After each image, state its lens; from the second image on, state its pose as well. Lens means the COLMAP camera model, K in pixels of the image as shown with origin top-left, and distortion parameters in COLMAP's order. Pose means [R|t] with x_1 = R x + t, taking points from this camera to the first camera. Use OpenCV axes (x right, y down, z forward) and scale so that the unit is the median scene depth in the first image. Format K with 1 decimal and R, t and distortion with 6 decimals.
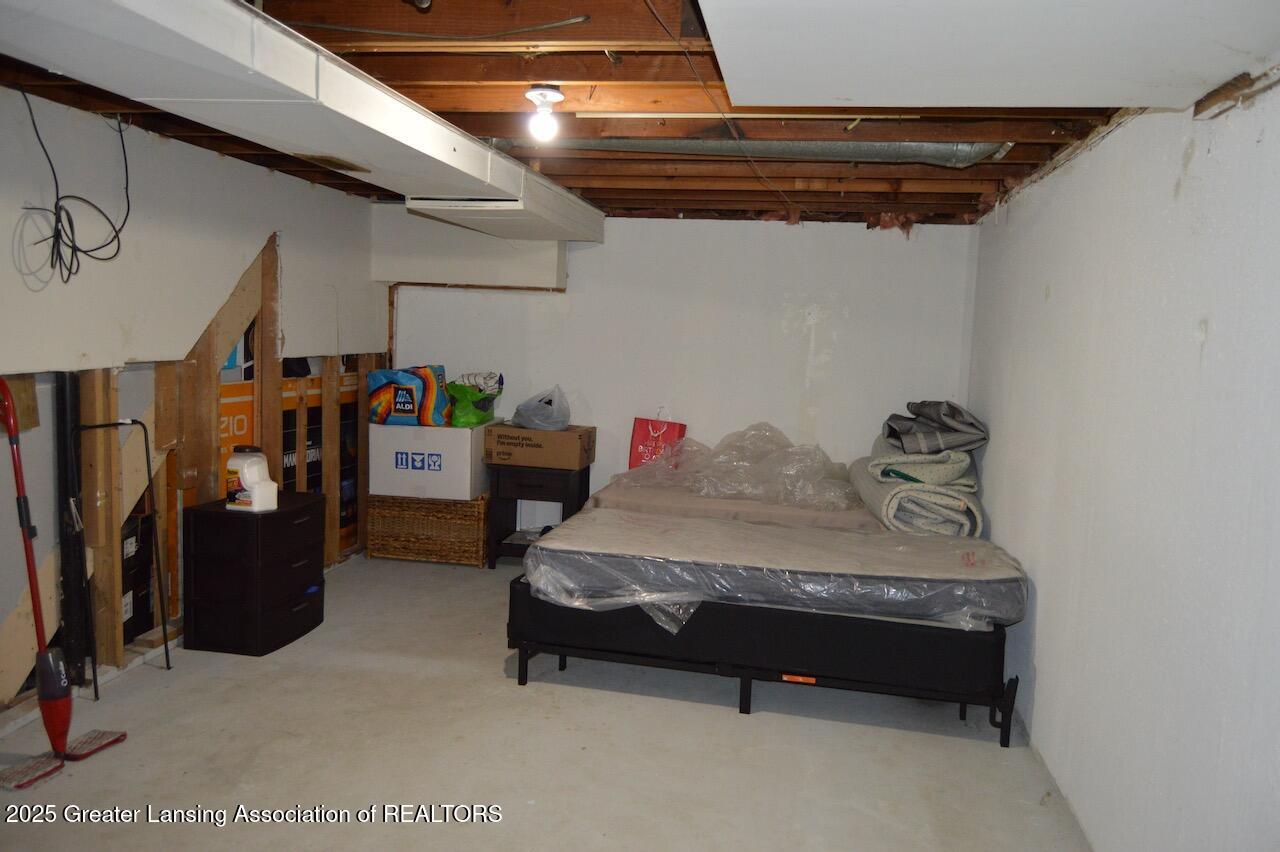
lens RADIAL K [[995.2, 0, 640.0], [0, 995.2, 426.0], [0, 0, 1]] dist [-0.011192, -0.001616]
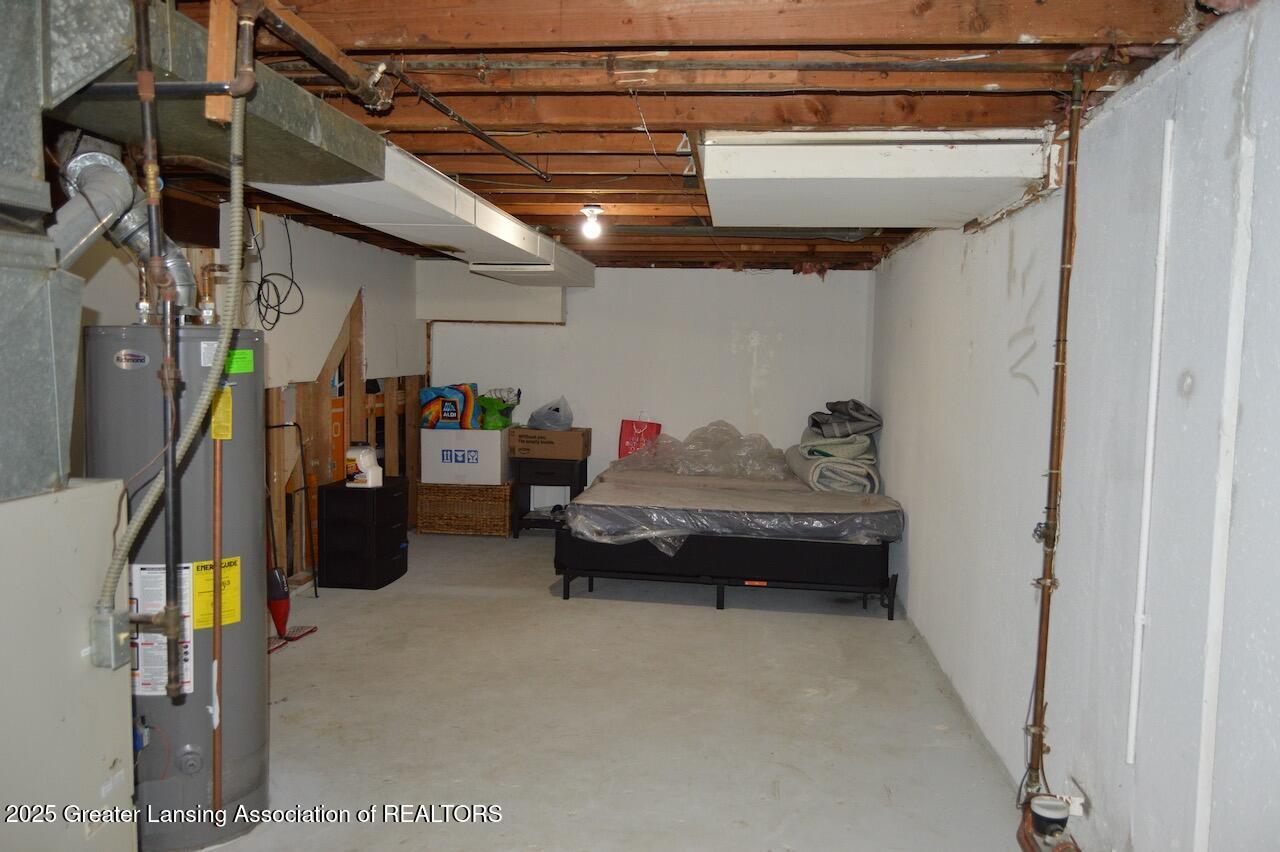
lens RADIAL K [[995.2, 0, 640.0], [0, 995.2, 426.0], [0, 0, 1]] dist [-0.011192, -0.001616]
pose [[0.997686, -0.024973, 0.063241, -0.077551], [0.026300, 0.999449, -0.020238, 0.032145], [-0.062701, 0.021854, 0.997793, -0.368877]]
